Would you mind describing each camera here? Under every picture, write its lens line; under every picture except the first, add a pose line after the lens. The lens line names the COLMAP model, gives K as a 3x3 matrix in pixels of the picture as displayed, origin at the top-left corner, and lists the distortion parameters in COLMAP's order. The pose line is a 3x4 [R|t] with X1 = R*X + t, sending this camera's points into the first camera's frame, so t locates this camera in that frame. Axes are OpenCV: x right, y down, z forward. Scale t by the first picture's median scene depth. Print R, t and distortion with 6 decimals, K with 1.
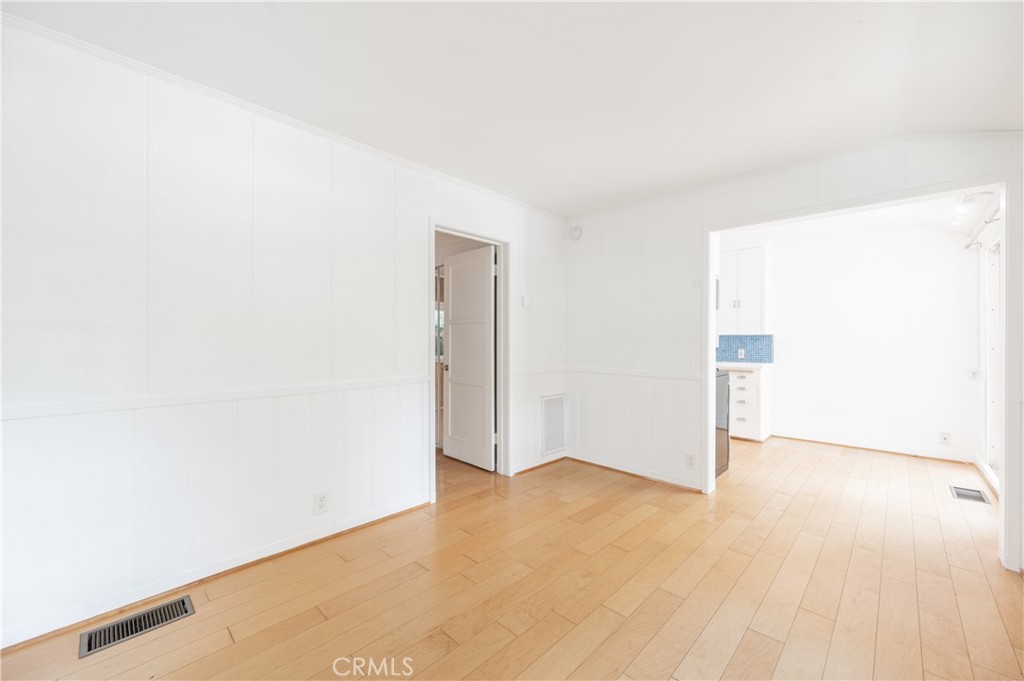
lens RADIAL K [[400.5, 0, 512.0], [0, 400.5, 340.5], [0, 0, 1]] dist [-0.000155, -0.000106]
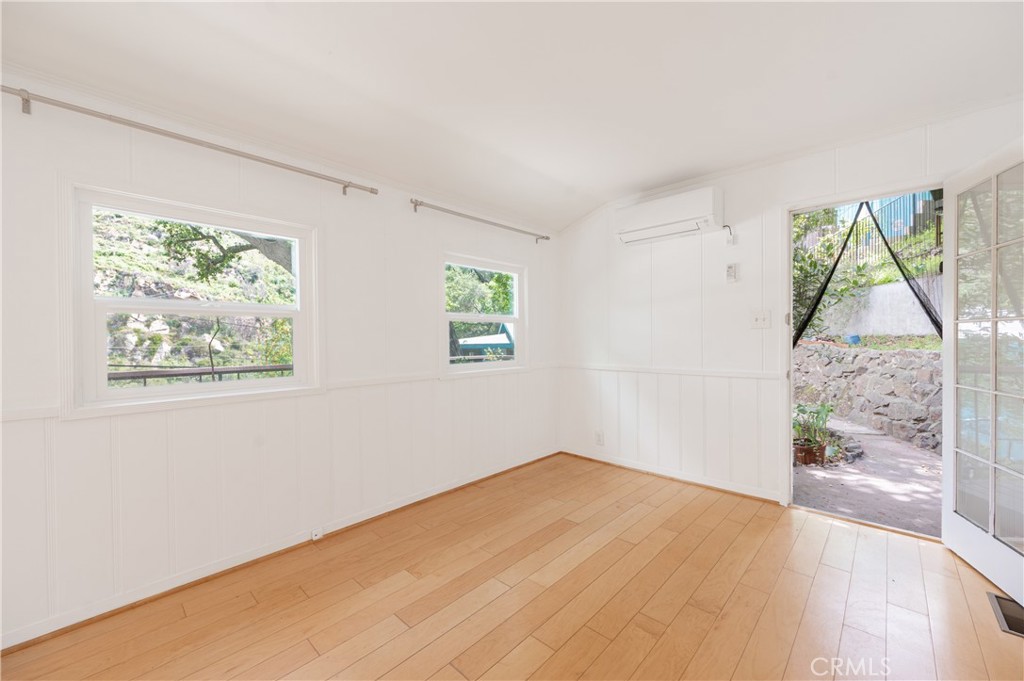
lens RADIAL K [[400.5, 0, 512.0], [0, 400.5, 340.5], [0, 0, 1]] dist [-0.000155, -0.000106]
pose [[-0.999890, 0.008490, -0.012199, 0.180316], [0.008450, 0.999959, 0.003325, 0.004787], [0.012227, 0.003221, -0.999920, 1.033224]]
